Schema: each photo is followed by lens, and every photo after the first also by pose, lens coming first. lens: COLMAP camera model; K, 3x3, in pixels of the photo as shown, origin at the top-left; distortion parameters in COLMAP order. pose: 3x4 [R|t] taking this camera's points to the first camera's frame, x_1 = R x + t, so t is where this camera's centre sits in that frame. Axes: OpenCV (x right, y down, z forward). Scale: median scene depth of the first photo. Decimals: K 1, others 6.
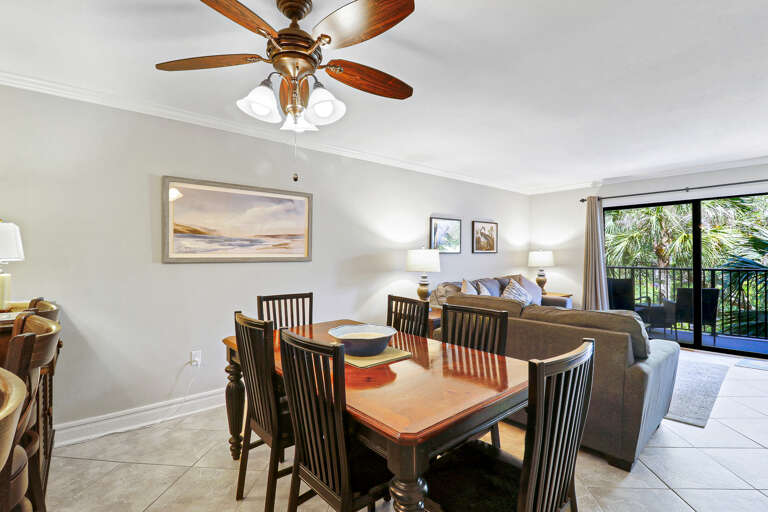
lens RADIAL K [[360.0, 0, 382.9], [0, 360.0, 259.9], [0, 0, 1]] dist [0.000444, -0.000516]
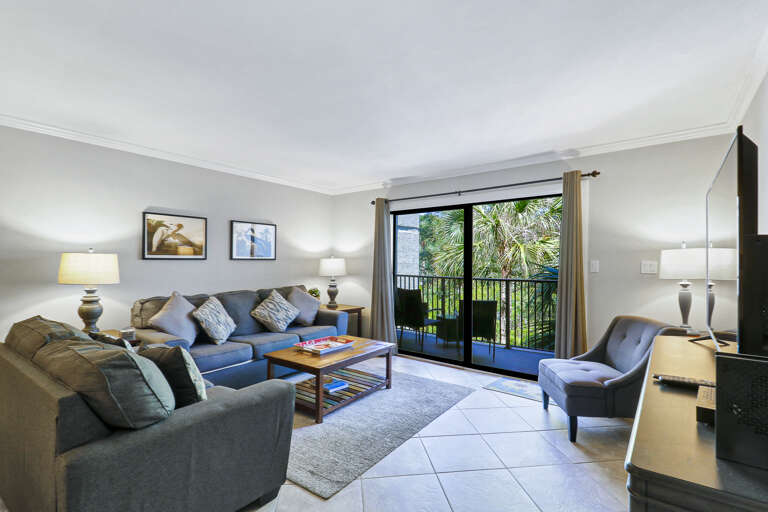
lens RADIAL K [[360.0, 0, 382.9], [0, 360.0, 259.9], [0, 0, 1]] dist [0.000444, -0.000516]
pose [[0.978957, 0.011106, 0.203763, 0.420721], [-0.006725, 0.999731, -0.022178, -0.002426], [-0.203955, 0.020341, 0.978769, 0.125468]]
